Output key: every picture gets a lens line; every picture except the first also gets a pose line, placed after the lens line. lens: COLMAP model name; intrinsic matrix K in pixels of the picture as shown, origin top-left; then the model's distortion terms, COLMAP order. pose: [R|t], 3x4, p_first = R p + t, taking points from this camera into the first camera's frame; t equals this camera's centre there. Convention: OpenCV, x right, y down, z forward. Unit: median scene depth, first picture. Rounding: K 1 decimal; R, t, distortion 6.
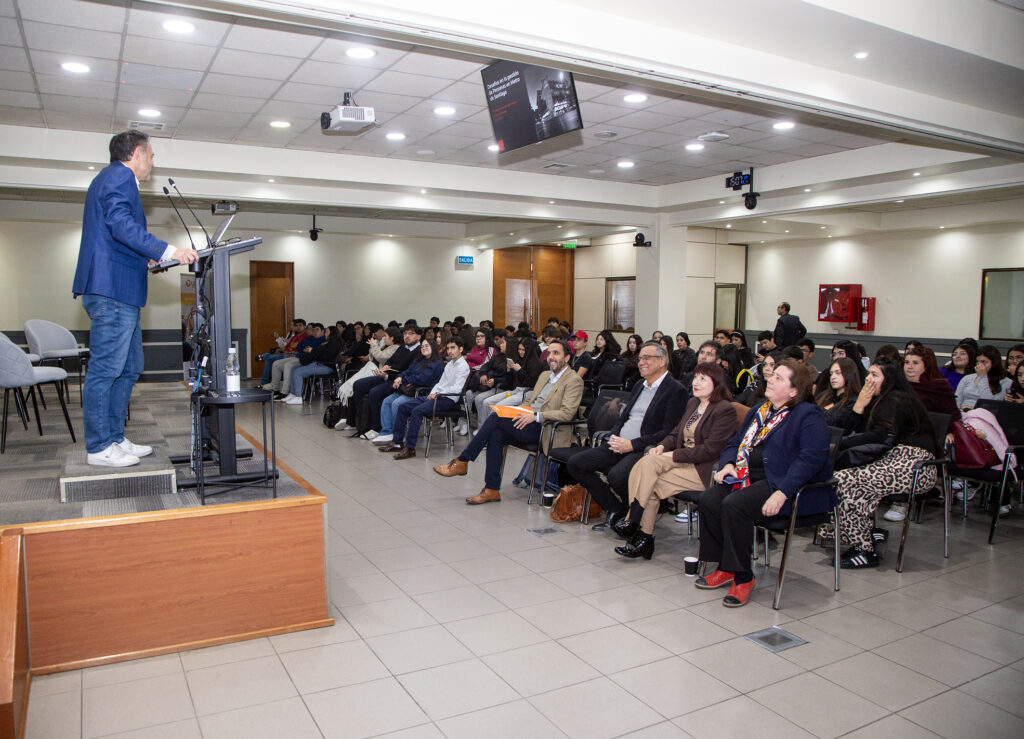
lens RADIAL K [[784.0, 0, 512.0], [0, 784.0, 369.5], [0, 0, 1]] dist [-0.103473, 0.001118]
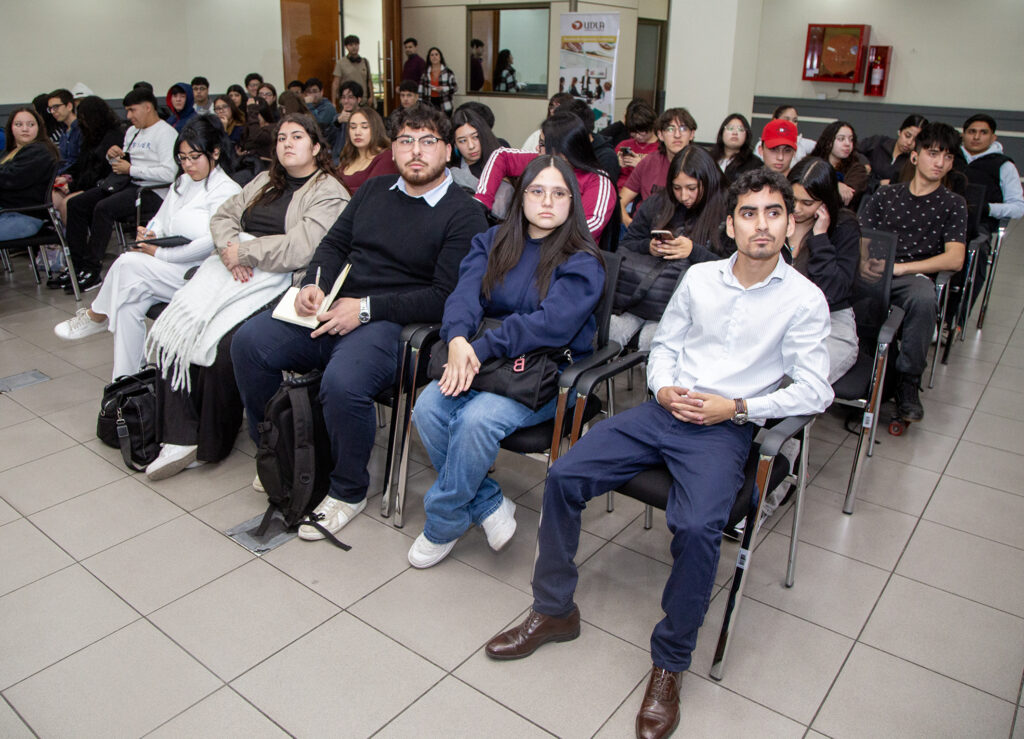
lens RADIAL K [[784.0, 0, 512.0], [0, 784.0, 369.5], [0, 0, 1]] dist [-0.103473, 0.001118]
pose [[0.918417, -0.143457, 0.368688, -0.128812], [0.028946, 0.953807, 0.299022, -0.027697], [-0.394554, -0.263955, 0.880145, 0.459456]]
